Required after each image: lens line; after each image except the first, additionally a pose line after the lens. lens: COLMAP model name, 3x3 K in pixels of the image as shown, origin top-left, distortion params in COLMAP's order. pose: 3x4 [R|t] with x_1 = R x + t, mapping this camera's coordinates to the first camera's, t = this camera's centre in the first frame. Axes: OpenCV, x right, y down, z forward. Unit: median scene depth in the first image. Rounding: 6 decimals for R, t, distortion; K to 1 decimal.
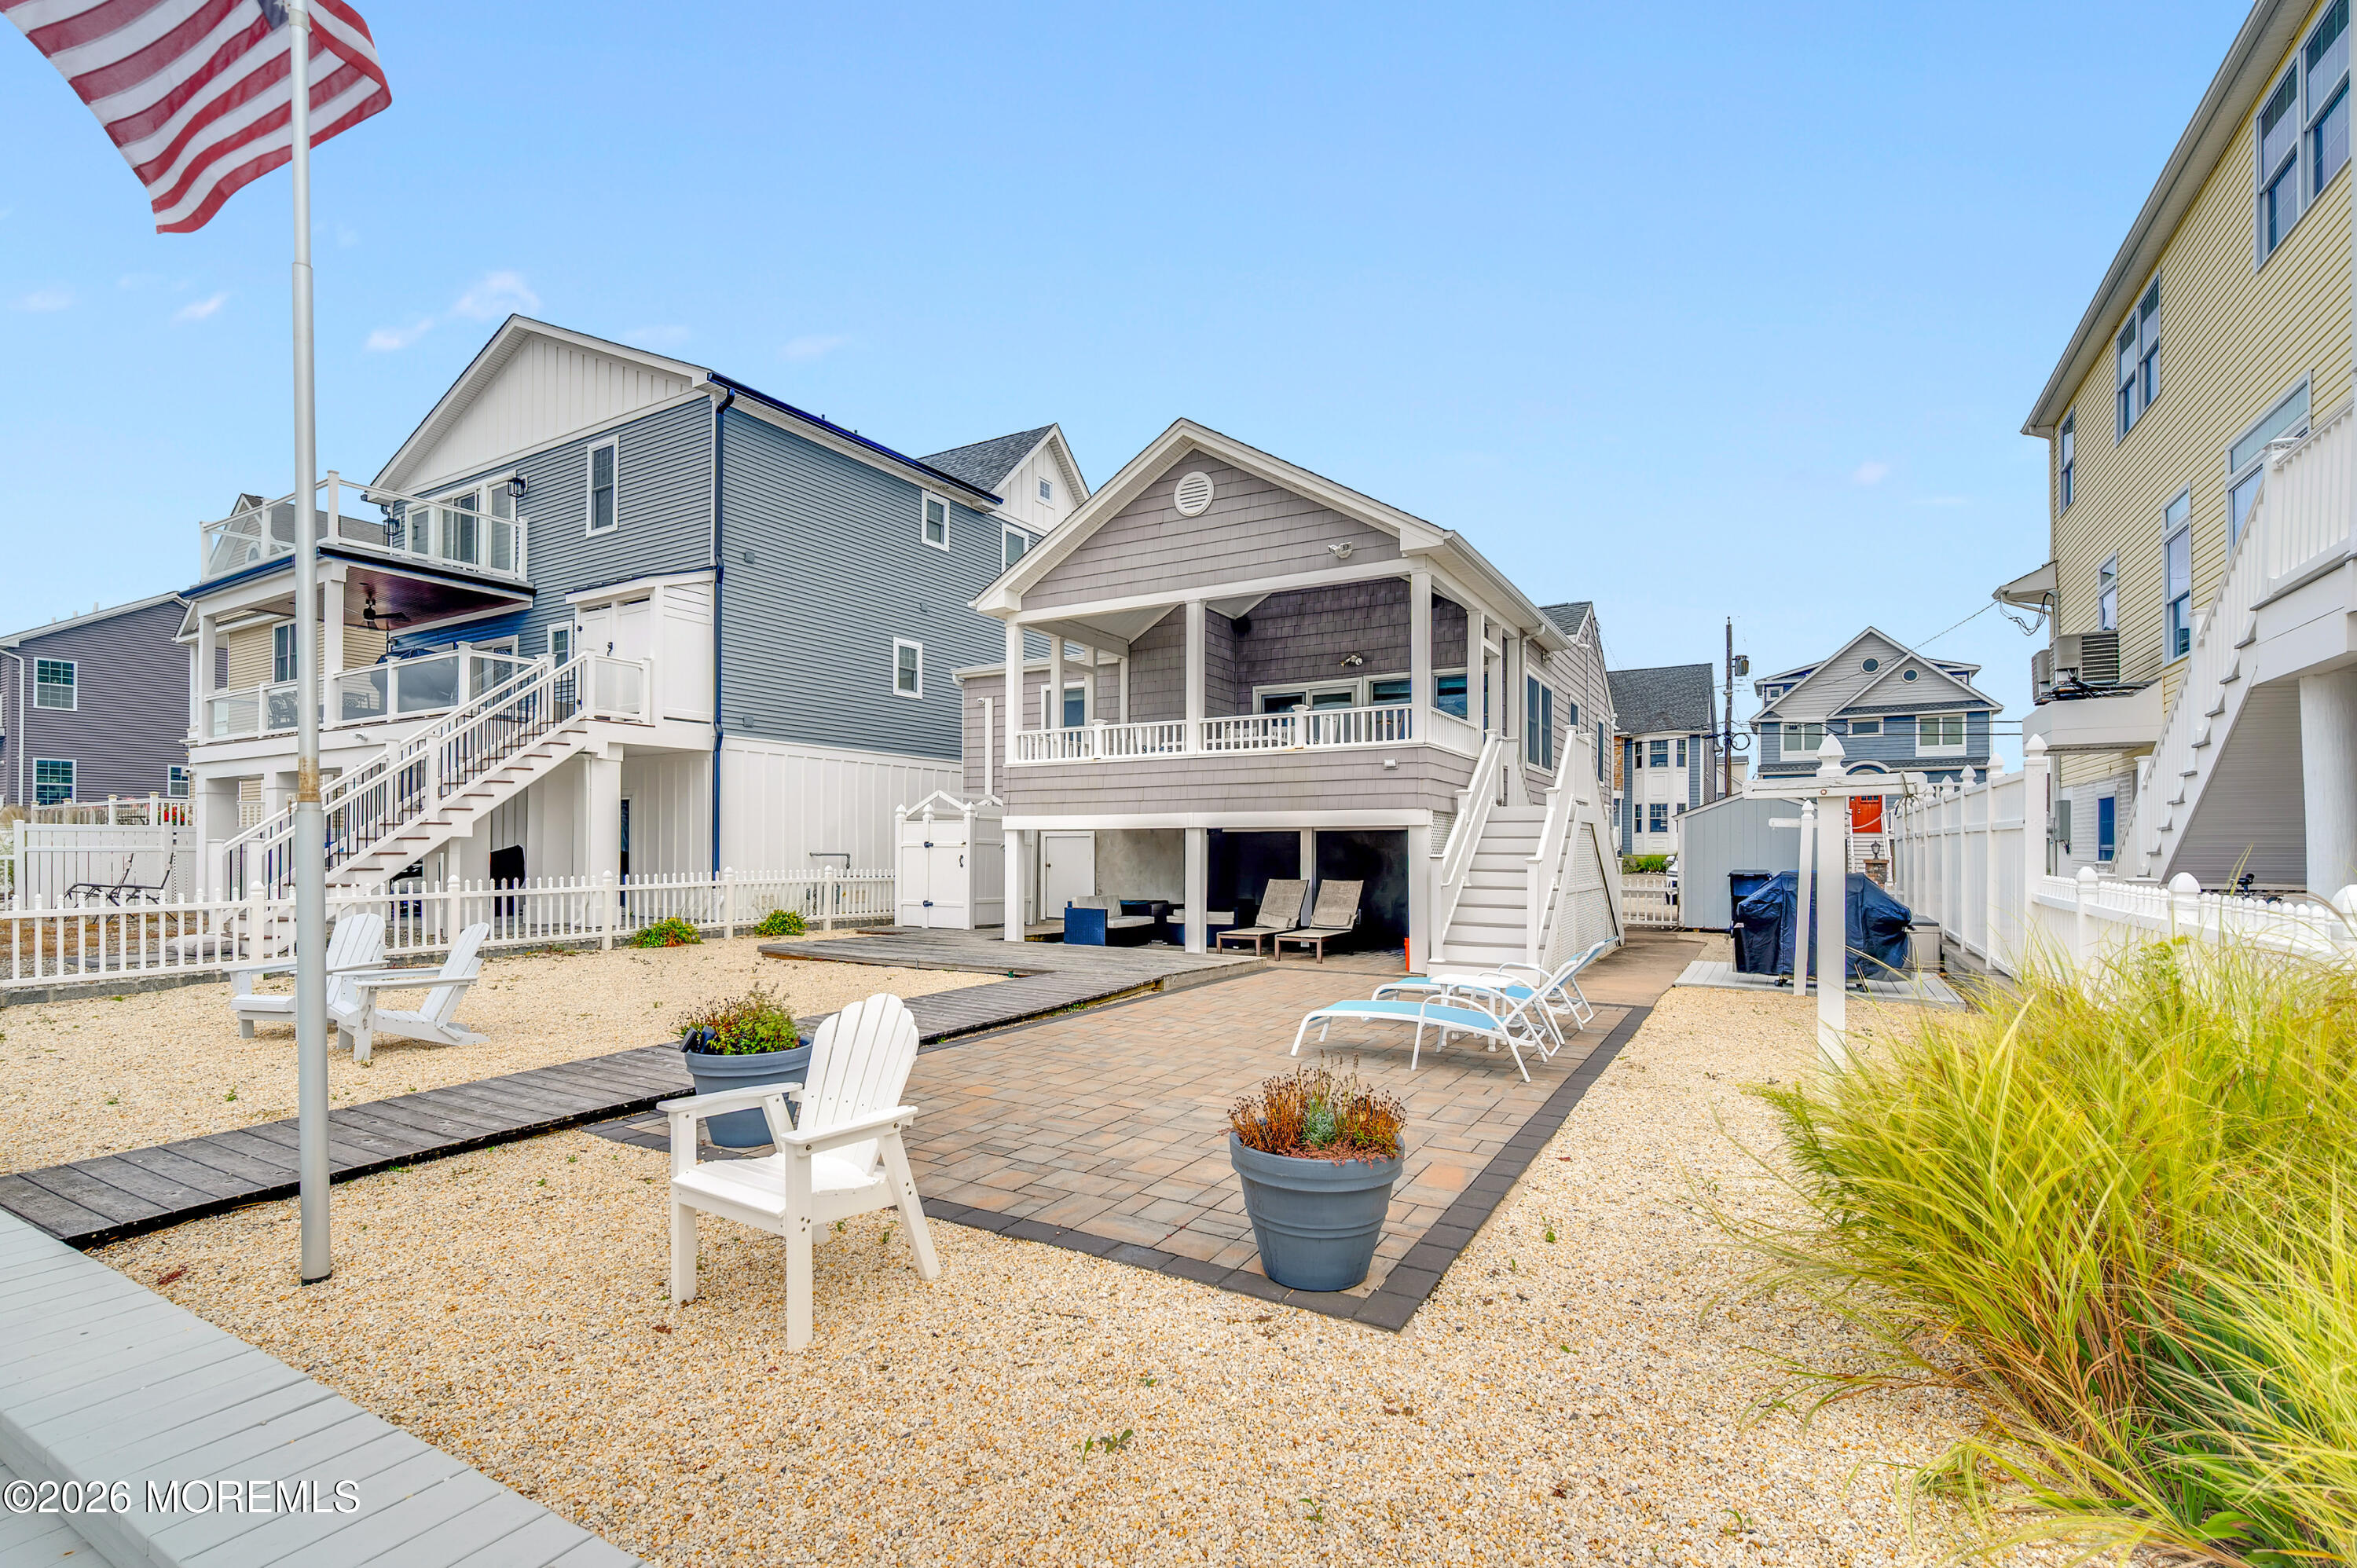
lens RADIAL K [[1054.9, 0, 1142.9], [0, 1054.9, 850.1], [0, 0, 1]] dist [0.002950, -0.001235]
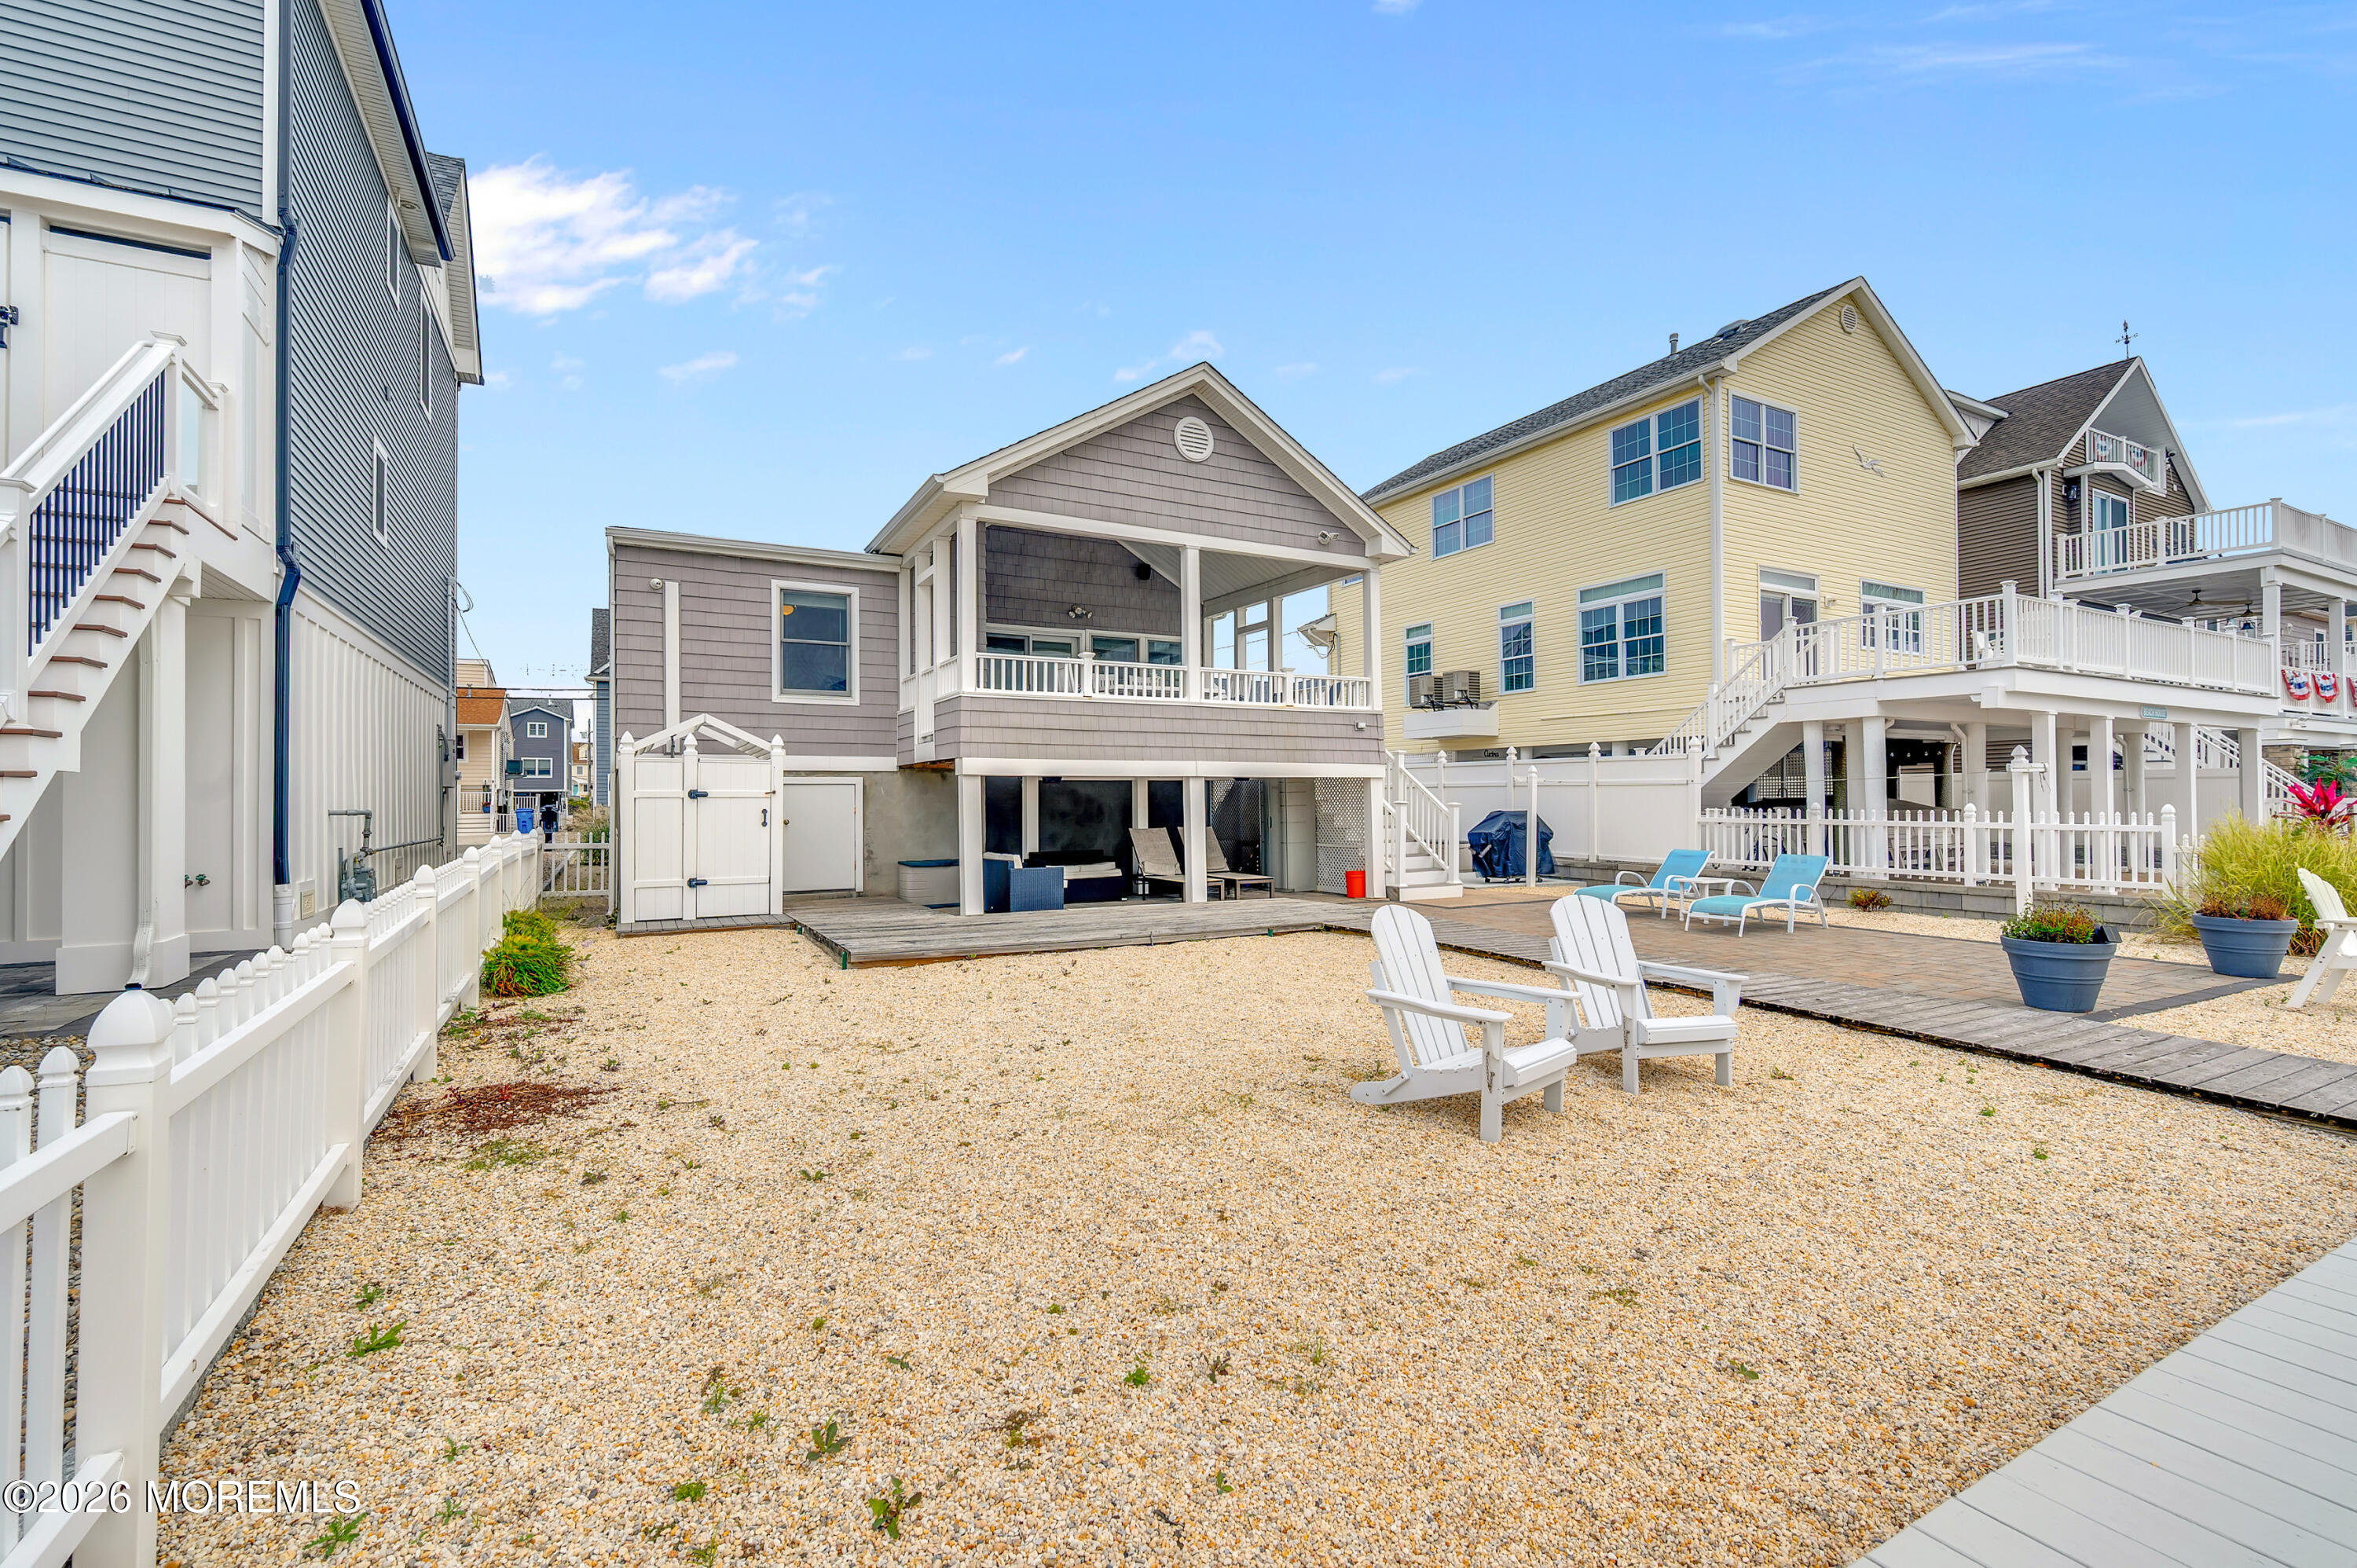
lens RADIAL K [[1054.9, 0, 1183.0], [0, 1054.9, 781.7], [0, 0, 1]] dist [0.002950, -0.001235]
pose [[0.507035, 0.008406, 0.861884, -0.735009], [0.004157, 0.999917, -0.012197, -0.004176], [-0.861915, 0.009768, 0.506958, 0.465882]]
